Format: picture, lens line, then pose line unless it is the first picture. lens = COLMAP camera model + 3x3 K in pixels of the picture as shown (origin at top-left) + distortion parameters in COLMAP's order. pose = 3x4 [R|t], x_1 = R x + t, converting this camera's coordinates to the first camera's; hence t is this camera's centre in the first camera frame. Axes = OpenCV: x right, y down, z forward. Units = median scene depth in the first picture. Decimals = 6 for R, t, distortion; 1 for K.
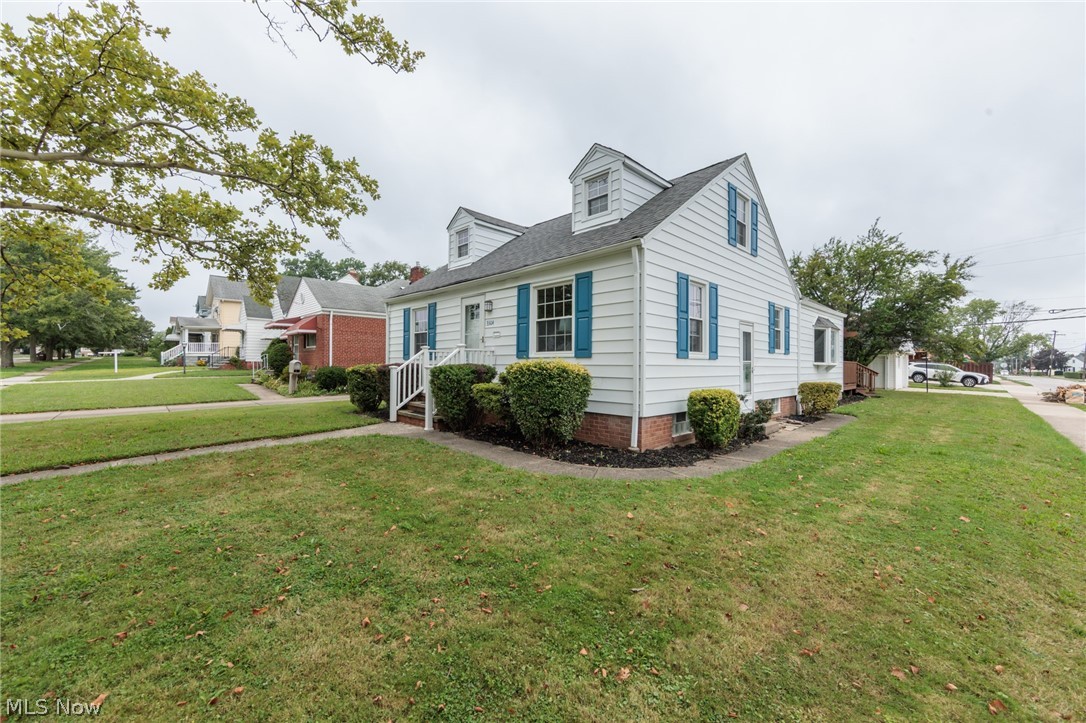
lens RADIAL K [[426.0, 0, 540.2], [0, 426.0, 362.2], [0, 0, 1]] dist [-0.006358, 0.000283]
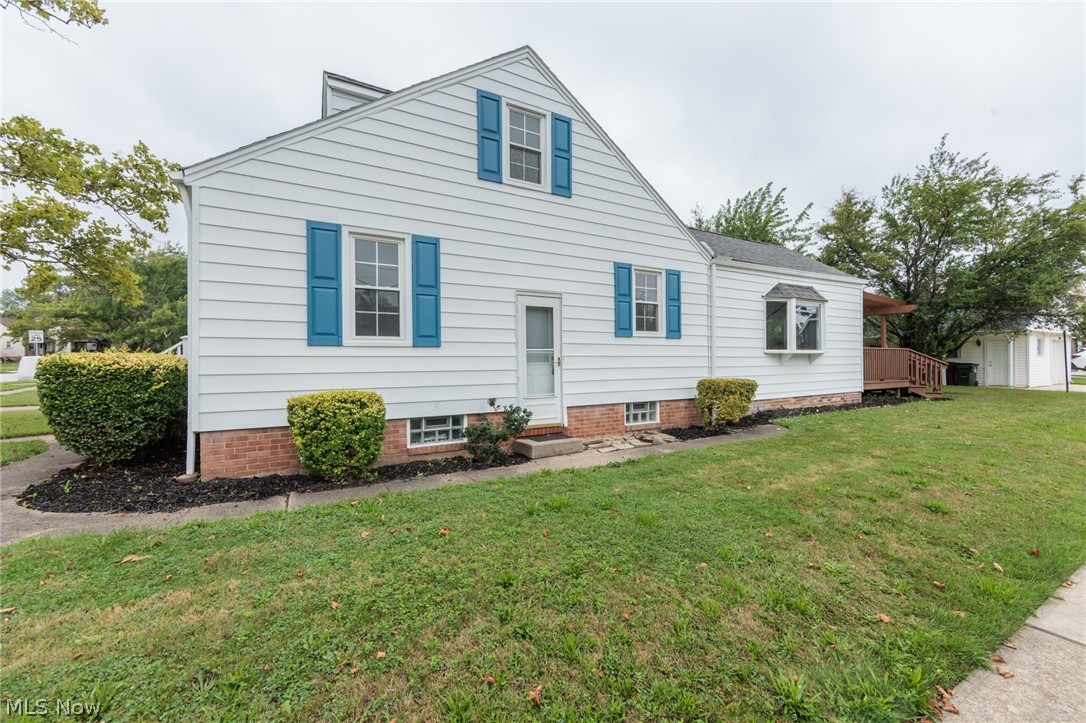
lens RADIAL K [[426.0, 0, 544.3], [0, 426.0, 362.0], [0, 0, 1]] dist [-0.006358, 0.000283]
pose [[0.964670, -0.014154, -0.263079, 0.548039], [0.016541, 0.999840, 0.006860, 0.011489], [0.262940, -0.010969, 0.964750, 0.272043]]
